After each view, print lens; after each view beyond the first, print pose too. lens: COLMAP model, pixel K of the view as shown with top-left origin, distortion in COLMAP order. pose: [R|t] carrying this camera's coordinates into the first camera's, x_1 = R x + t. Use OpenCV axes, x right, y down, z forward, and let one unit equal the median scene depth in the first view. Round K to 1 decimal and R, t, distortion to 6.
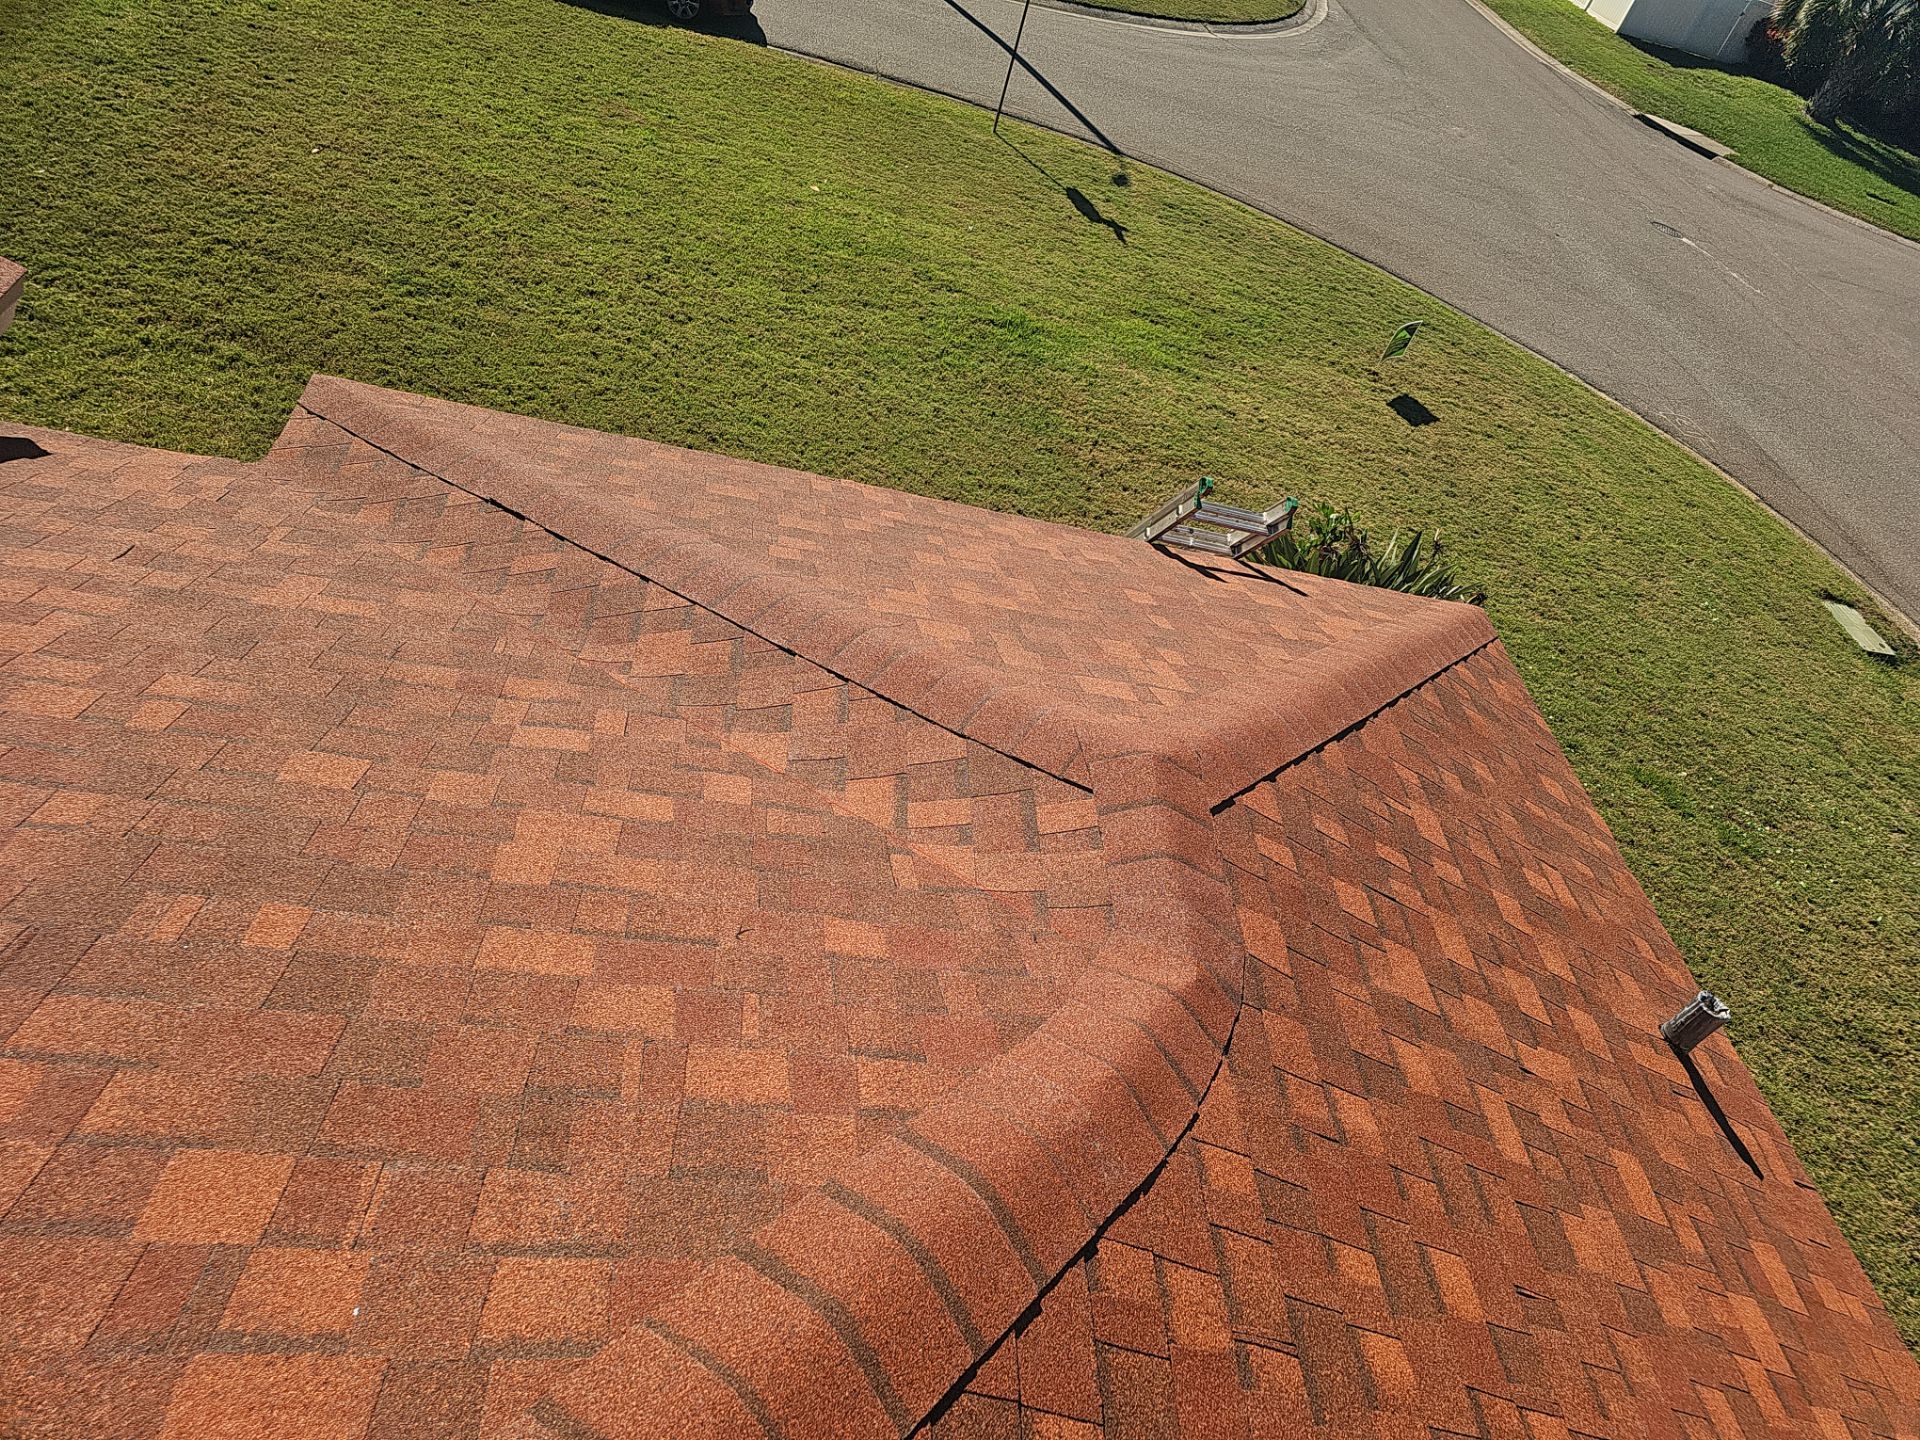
lens RADIAL K [[1287.0, 0, 970.8], [0, 1287.0, 731.4], [0, 0, 1]] dist [0.042705, -0.031450]
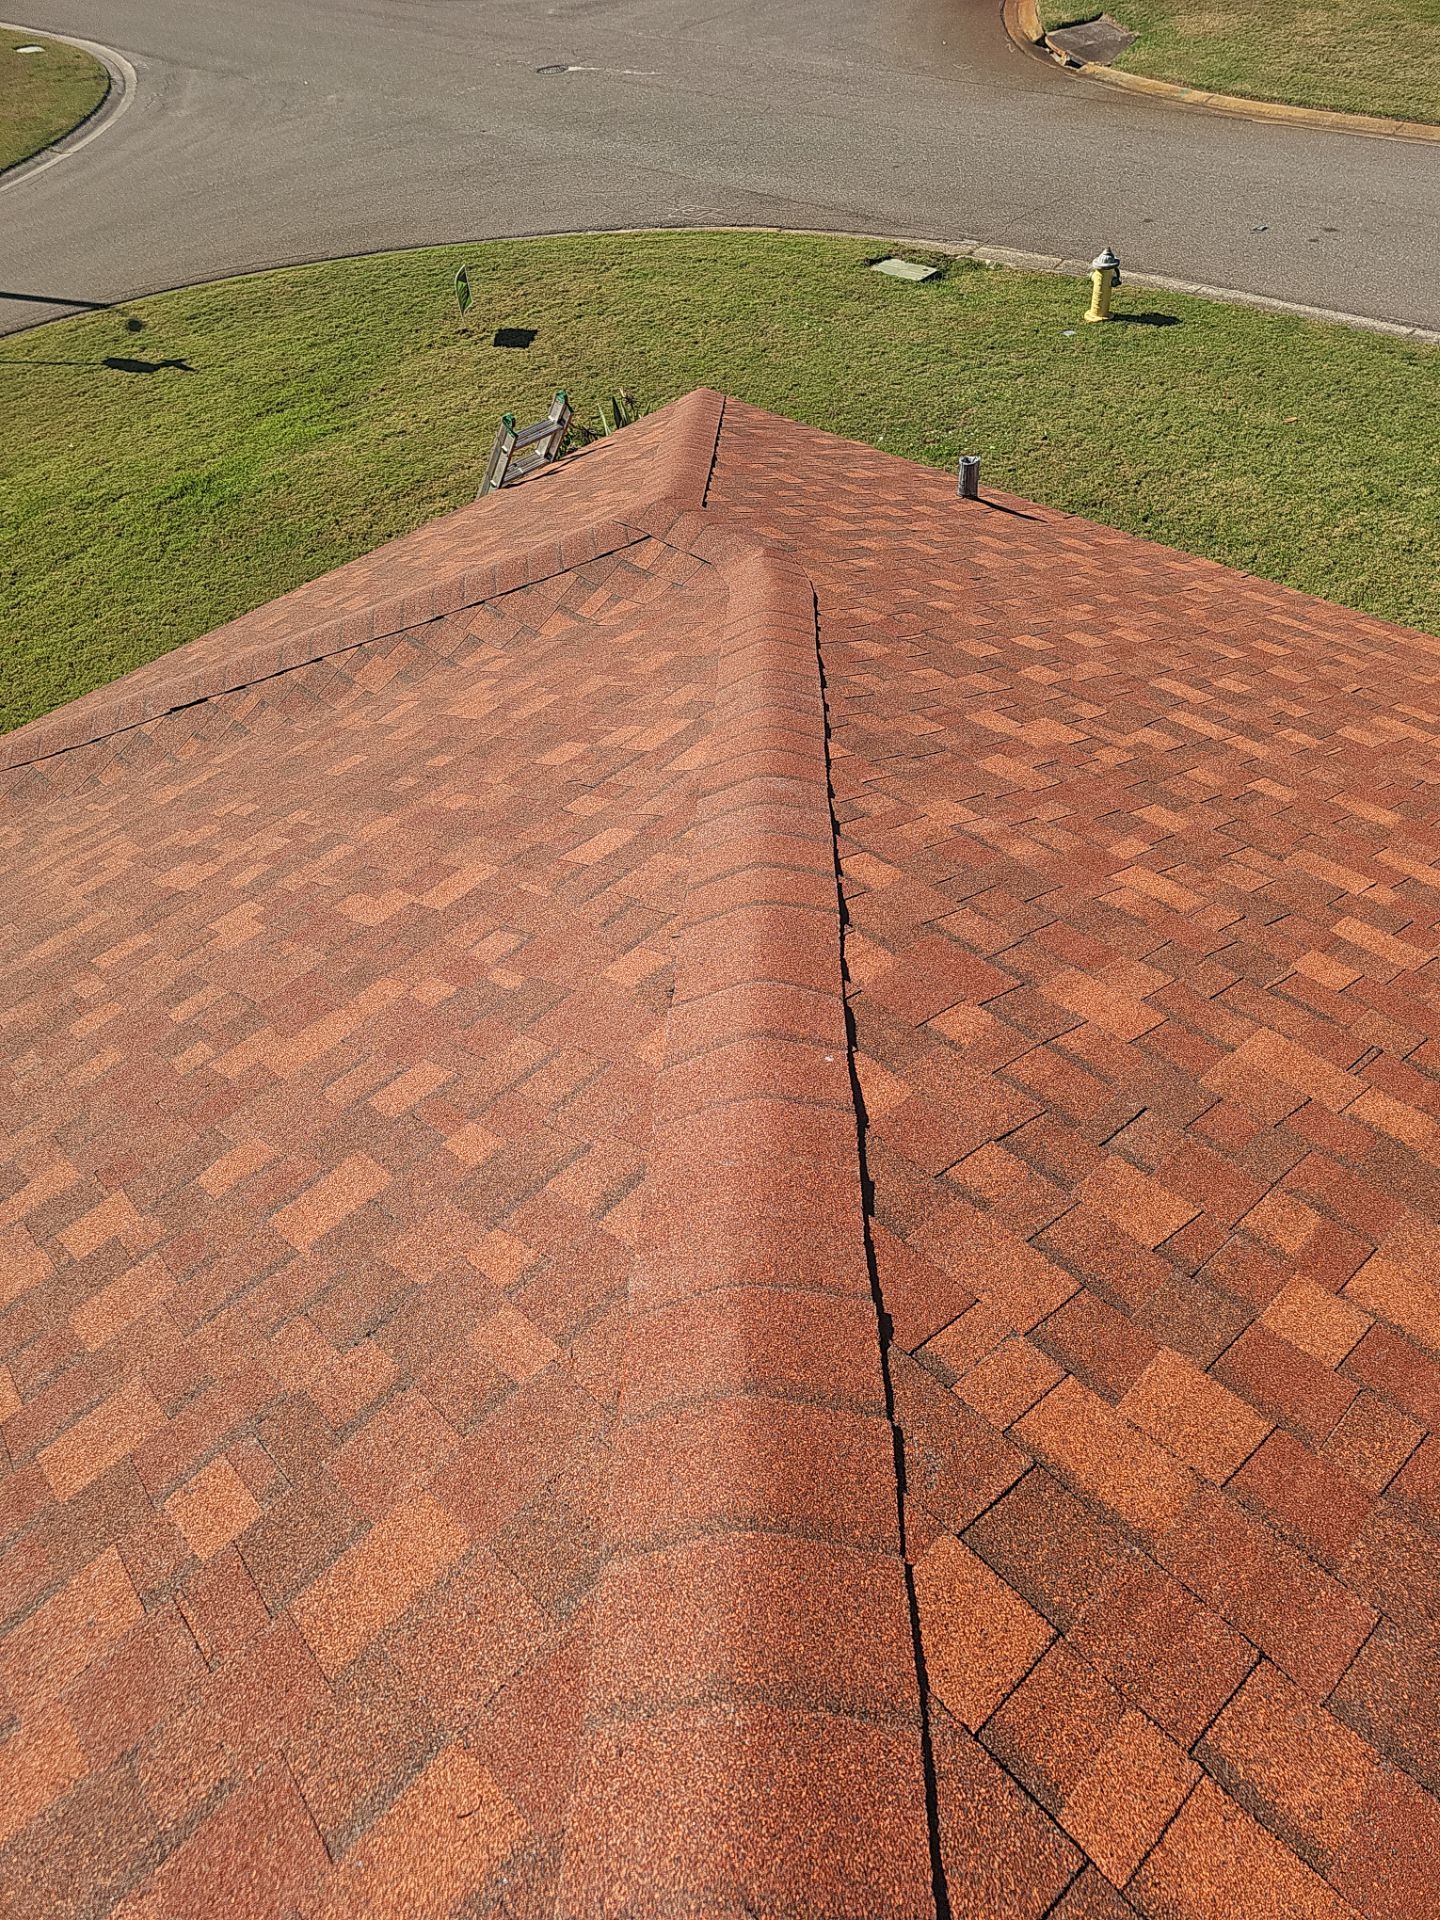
lens RADIAL K [[1287.0, 0, 729.2], [0, 1287.0, 965.4], [0, 0, 1]] dist [0.042705, -0.031450]
pose [[0.705157, -0.684732, 0.184107, -0.121942], [0.652561, 0.728280, 0.209219, 0.038405], [-0.277340, -0.027391, 0.960381, -0.164480]]
